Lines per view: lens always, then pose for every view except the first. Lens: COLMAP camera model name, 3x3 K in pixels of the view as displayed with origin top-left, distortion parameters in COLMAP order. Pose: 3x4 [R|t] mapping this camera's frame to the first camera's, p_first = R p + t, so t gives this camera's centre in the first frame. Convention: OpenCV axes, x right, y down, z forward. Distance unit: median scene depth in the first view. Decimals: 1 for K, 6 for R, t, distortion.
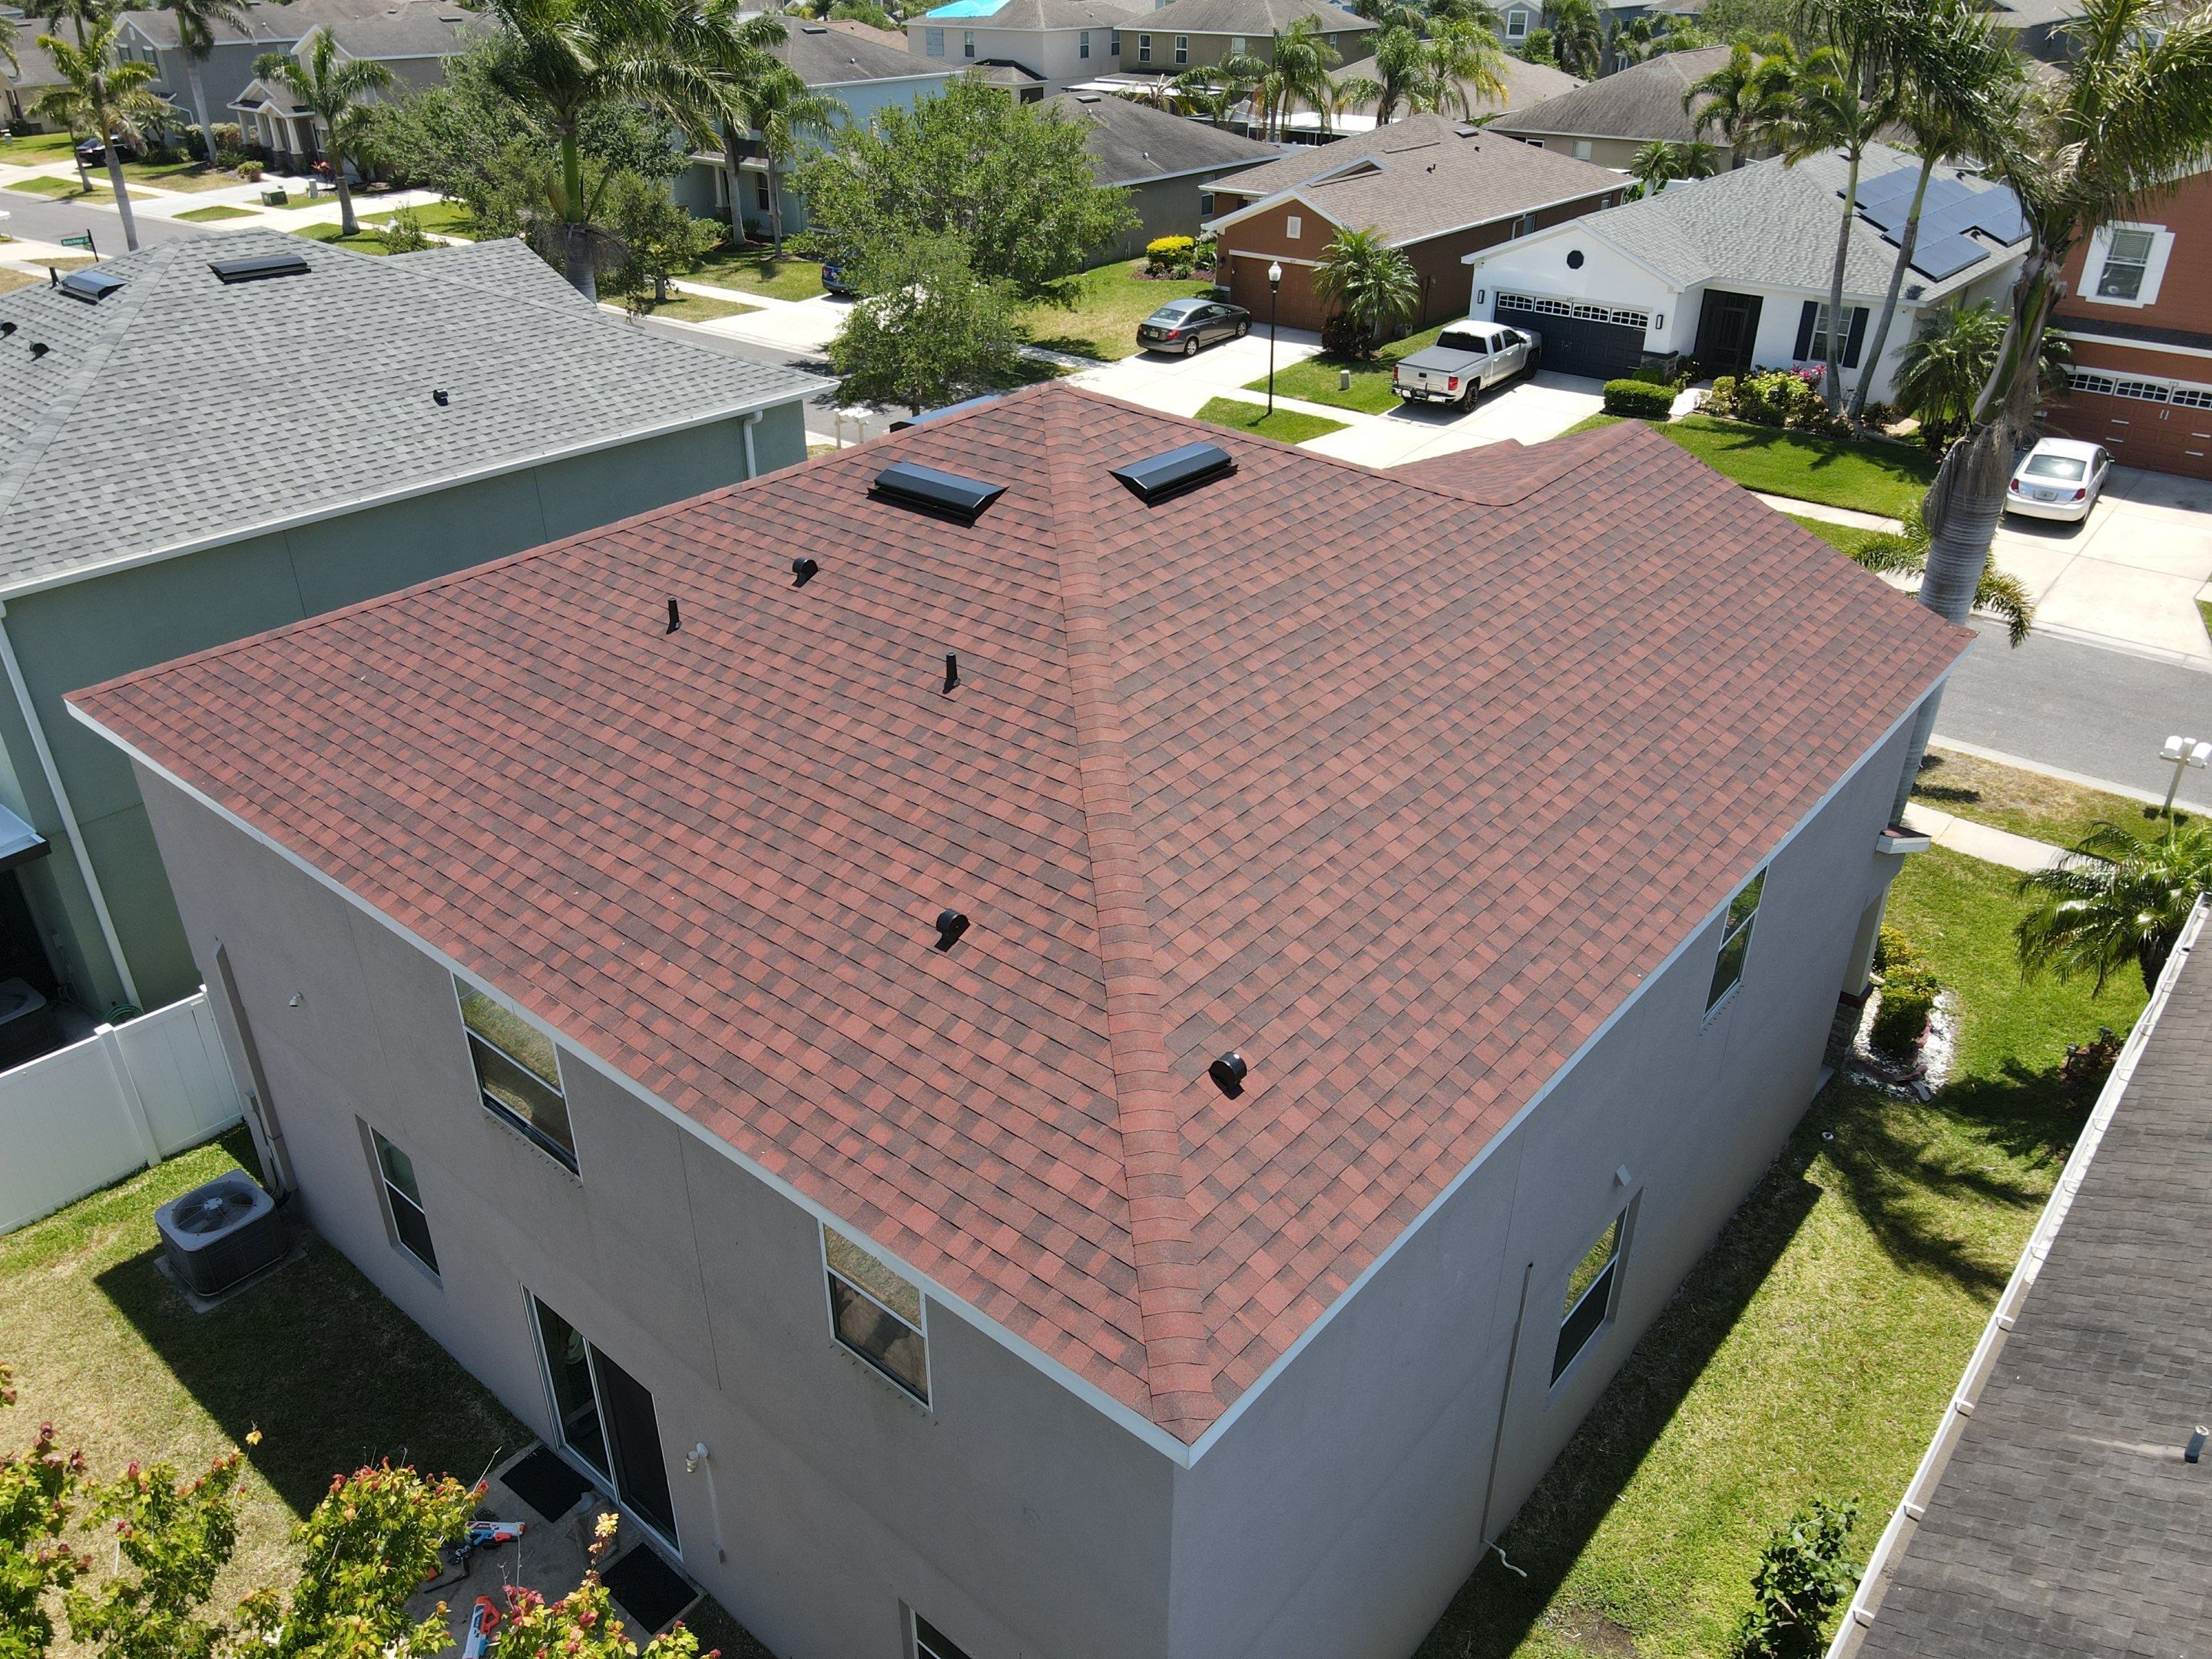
lens RADIAL K [[1623.2, 0, 1077.9], [0, 1623.2, 820.8], [0, 0, 1]] dist [0.004229, 0.021041]
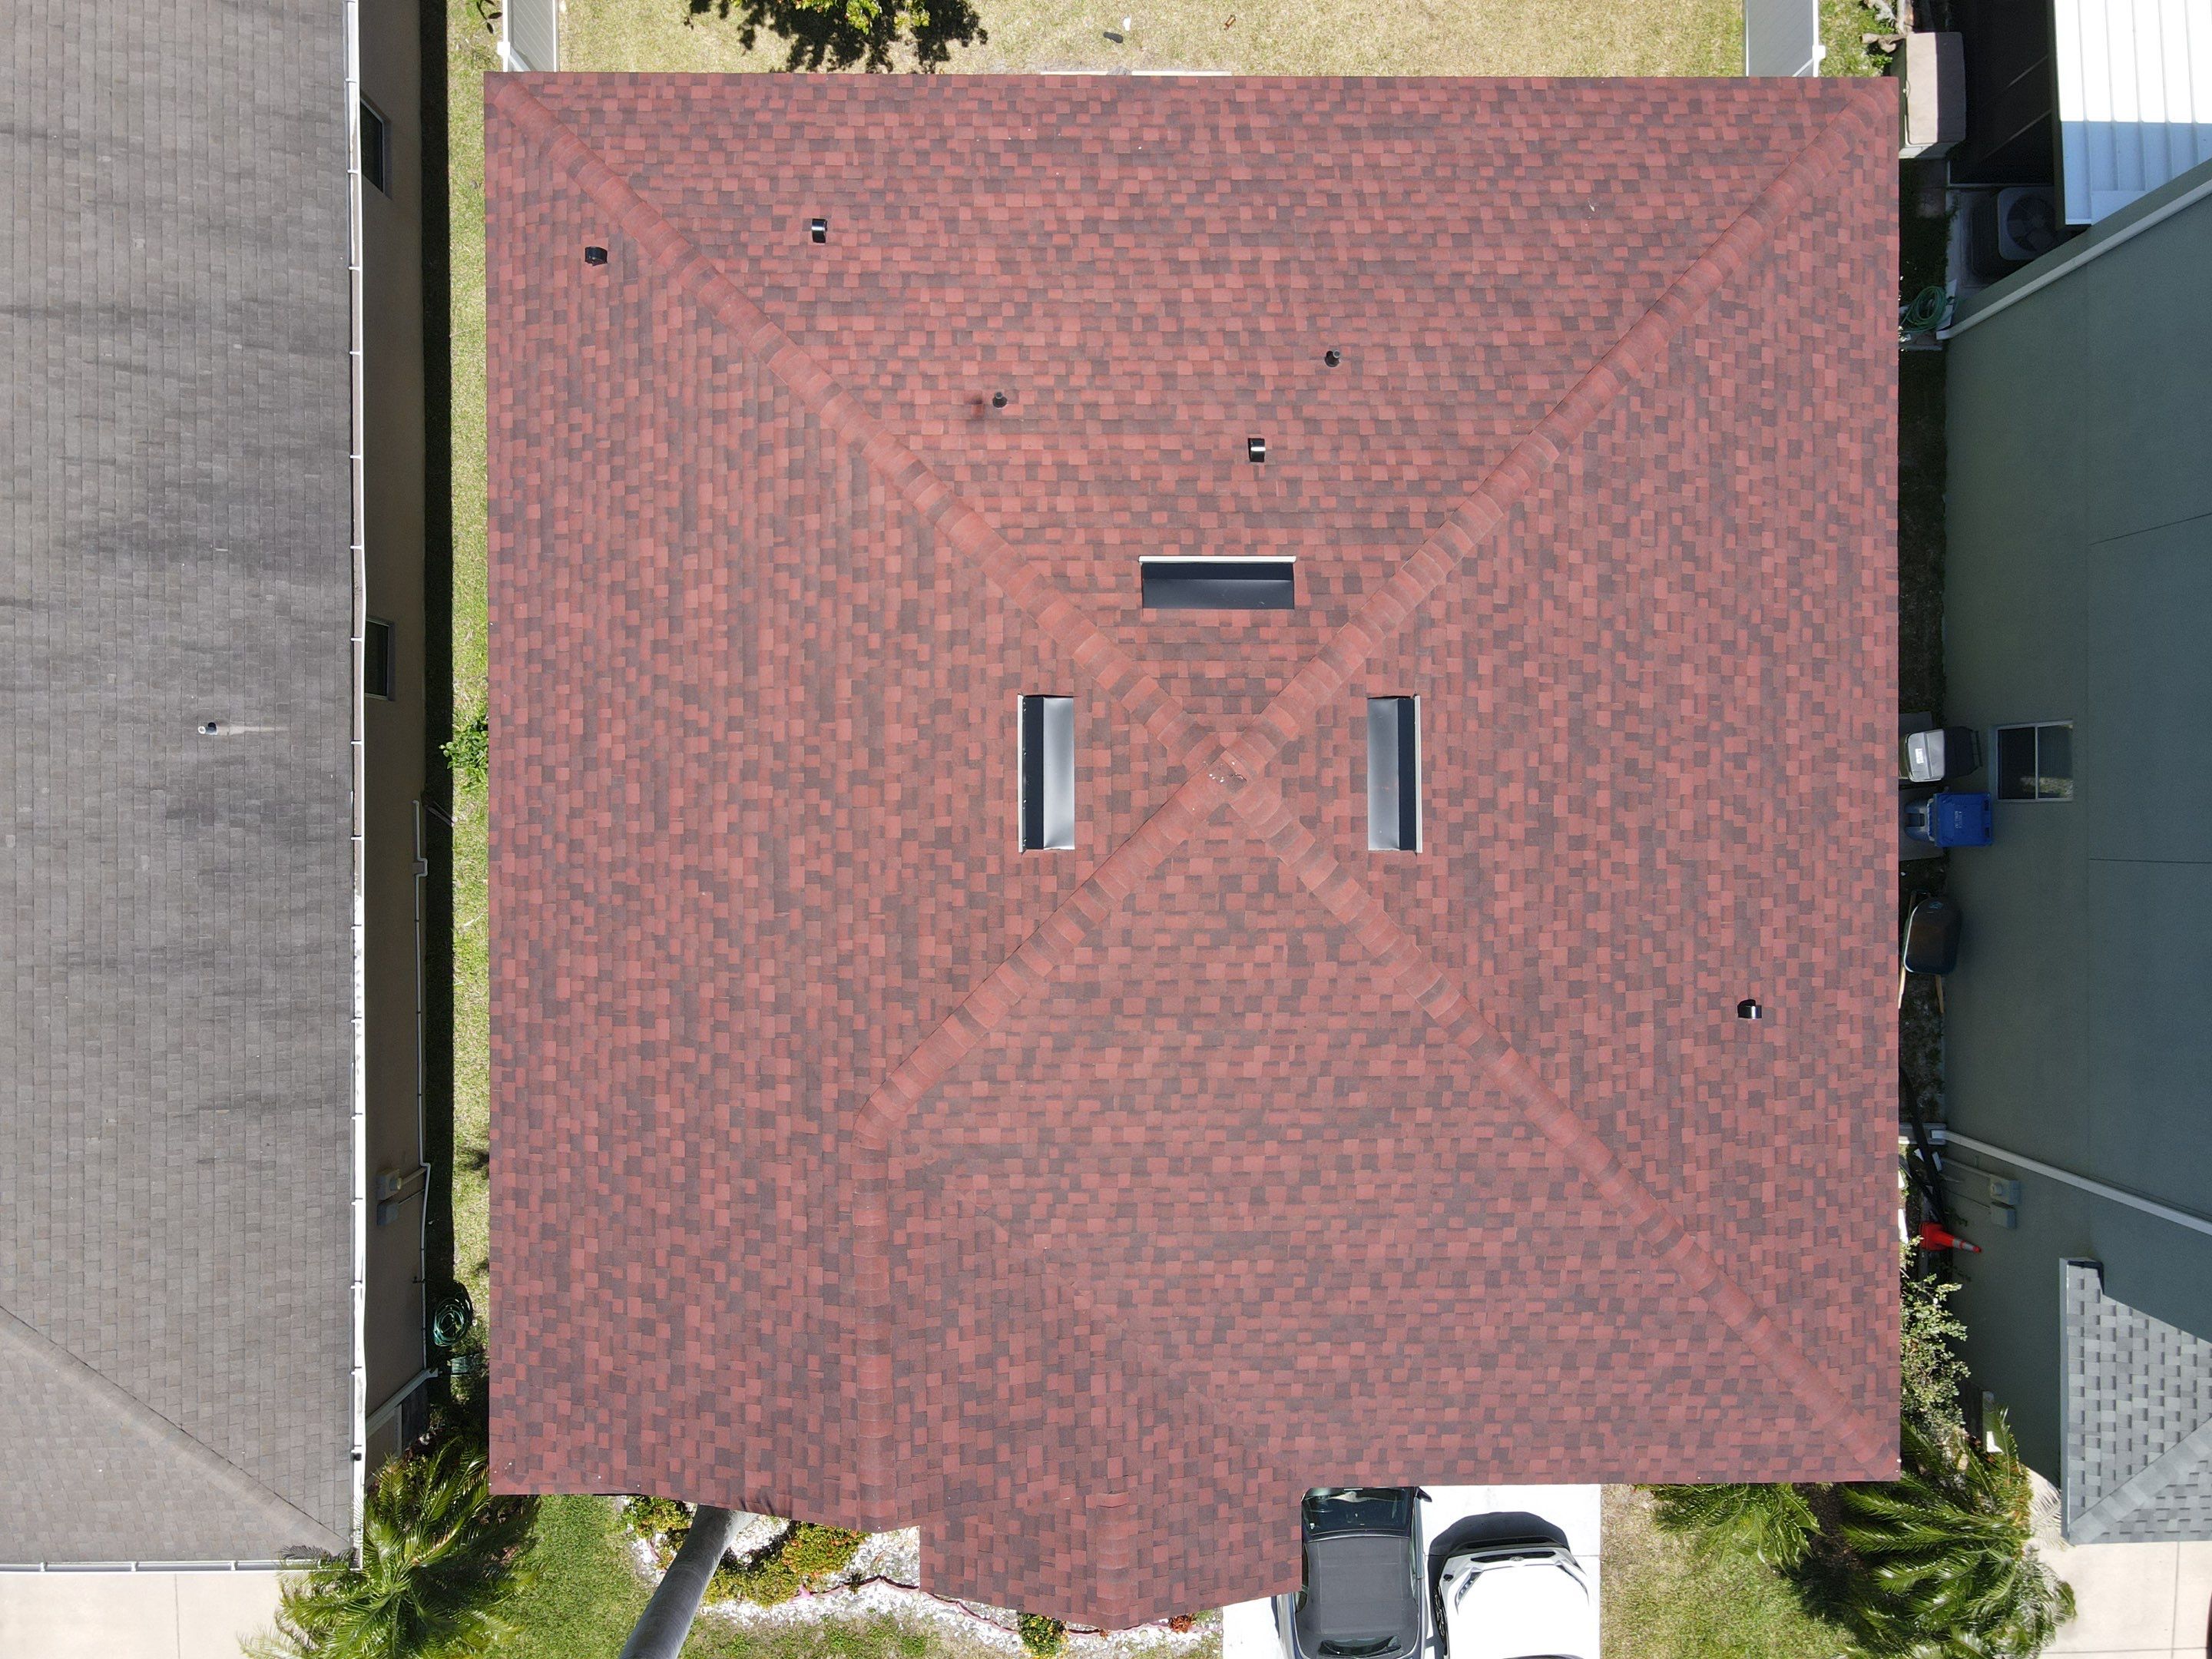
lens RADIAL K [[1623.2, 0, 1076.8], [0, 1623.2, 804.4], [0, 0, 1]] dist [0.004229, 0.021041]
pose [[-0.757464, 0.652813, -0.009168, 0.047438], [-0.326158, -0.366205, 0.871502, -0.728458], [0.565570, 0.663121, 0.490307, 0.396246]]
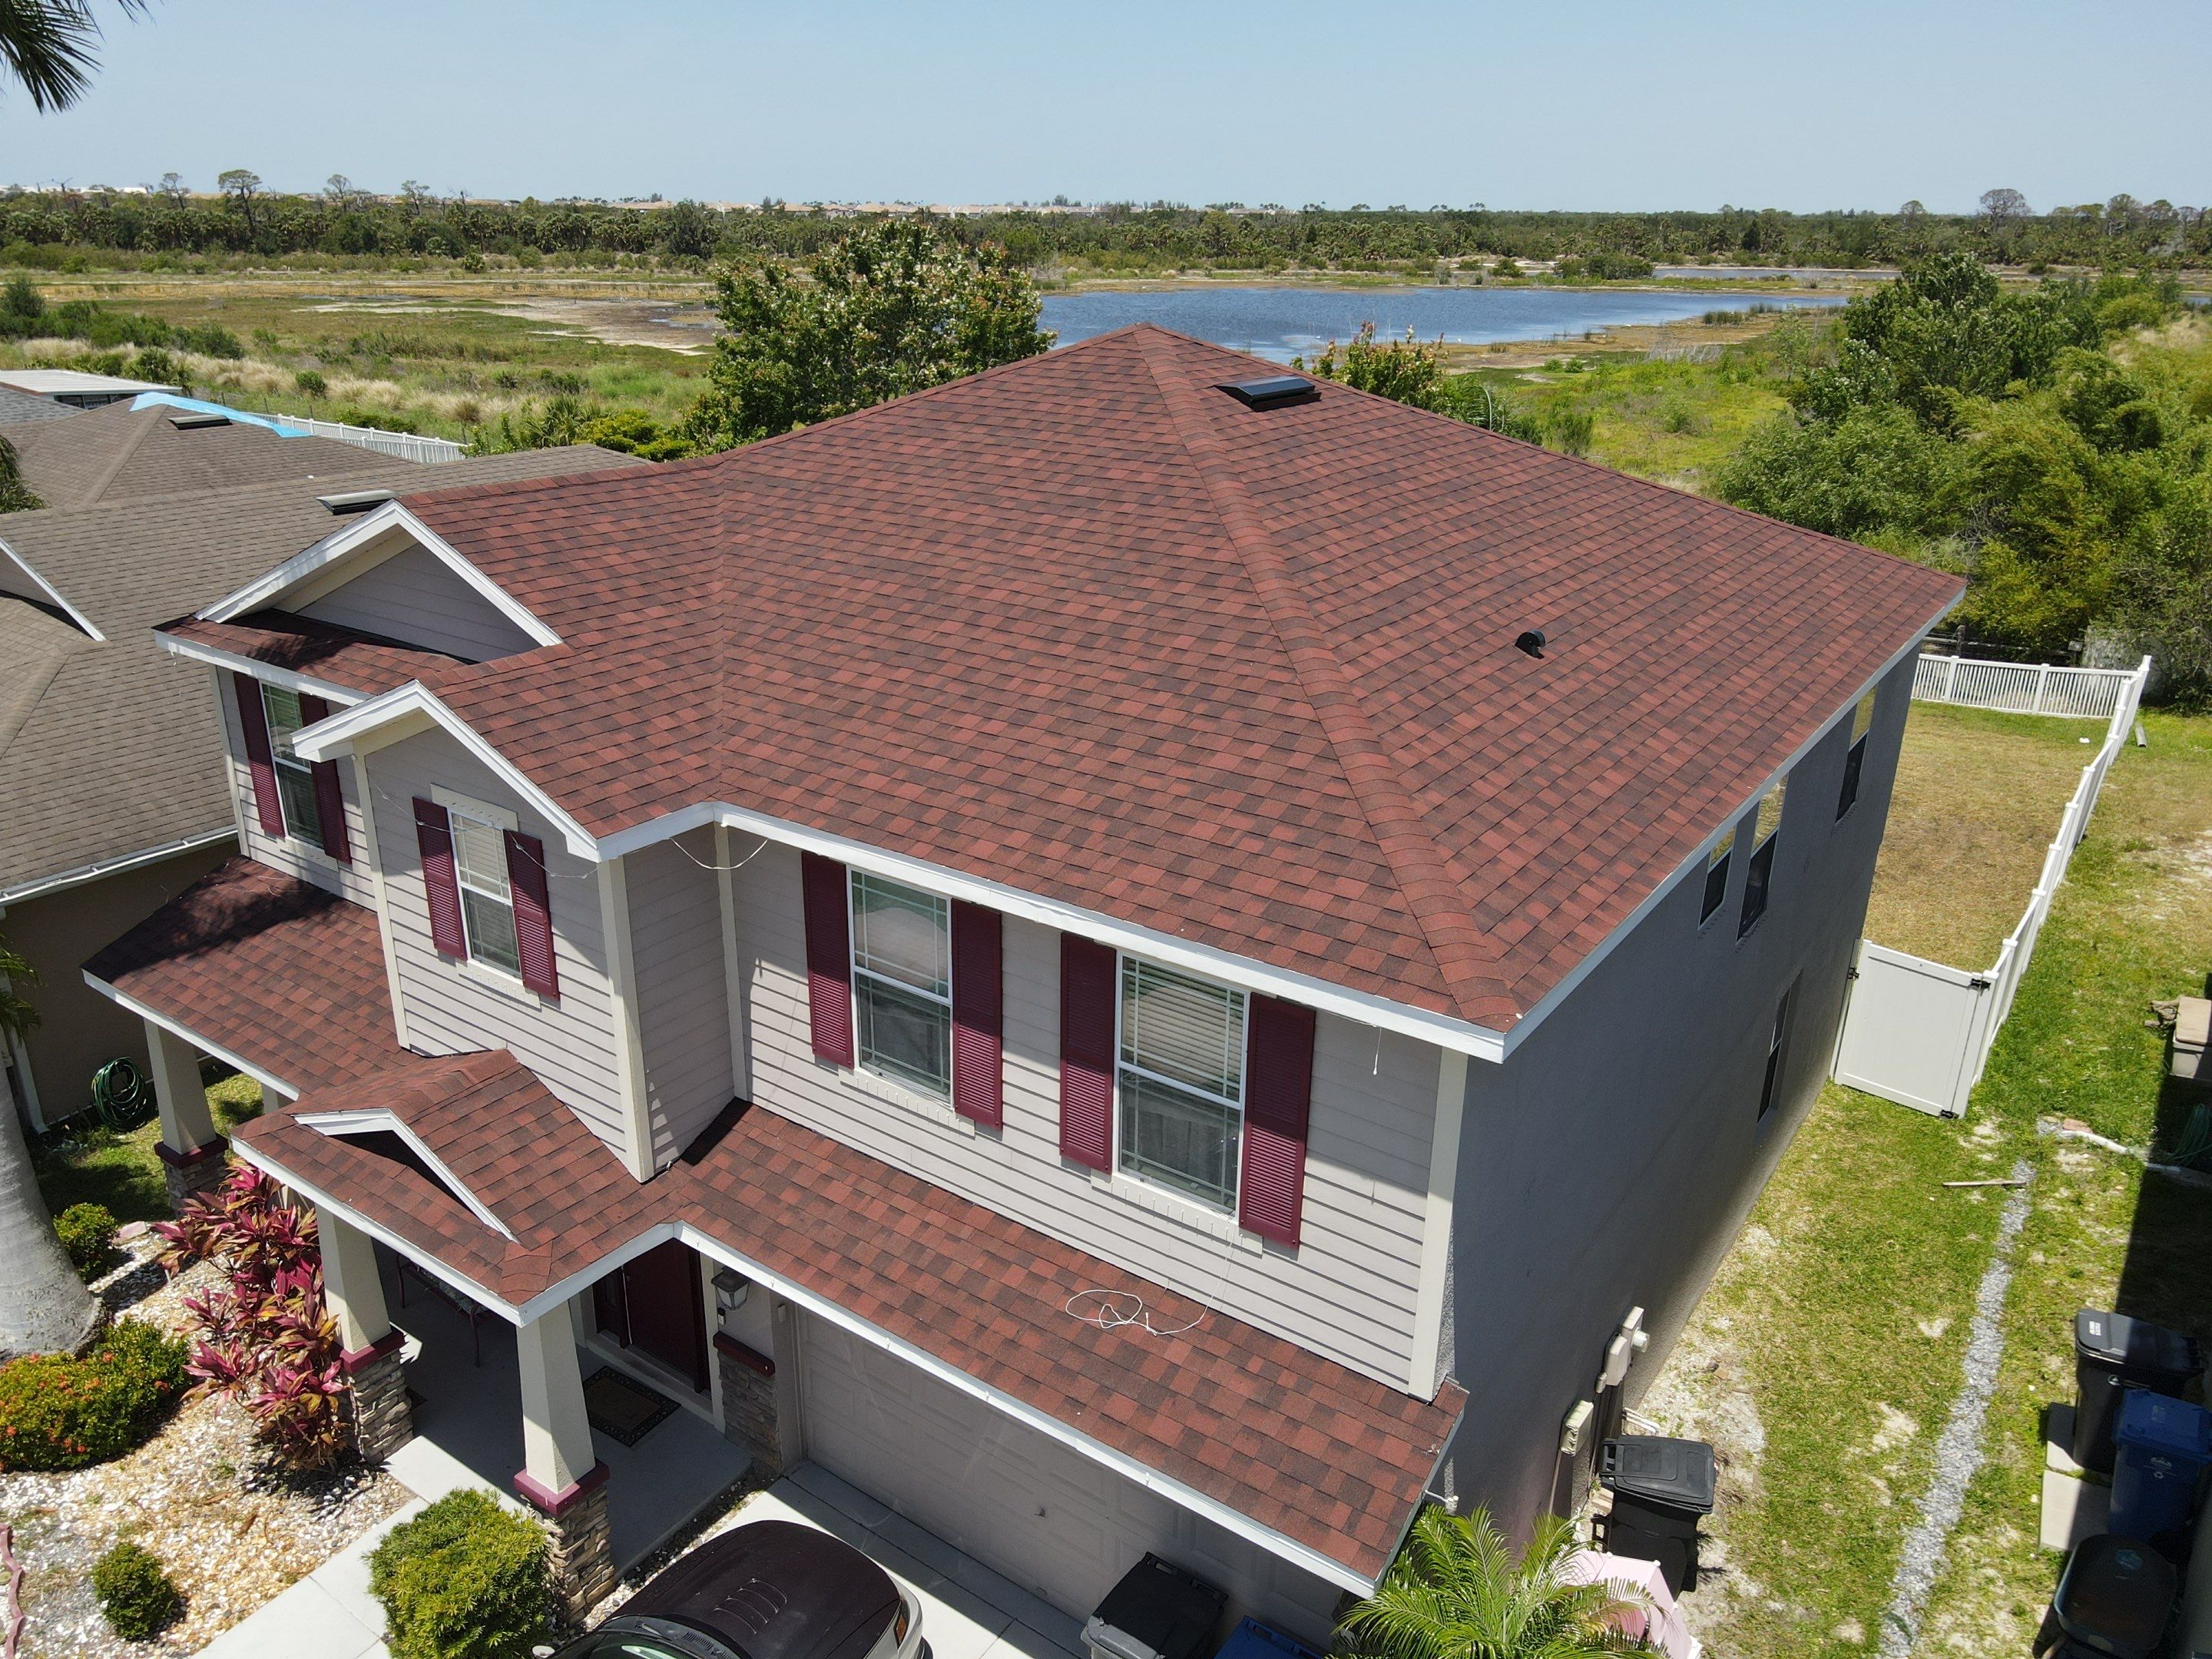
lens RADIAL K [[1623.2, 0, 1082.2], [0, 1623.2, 828.2], [0, 0, 1]] dist [0.004229, 0.021041]
pose [[-0.996486, 0.027200, -0.079221, 0.088331], [-0.043564, 0.639514, 0.767544, -0.637490], [0.071540, 0.768298, -0.636081, 1.408940]]
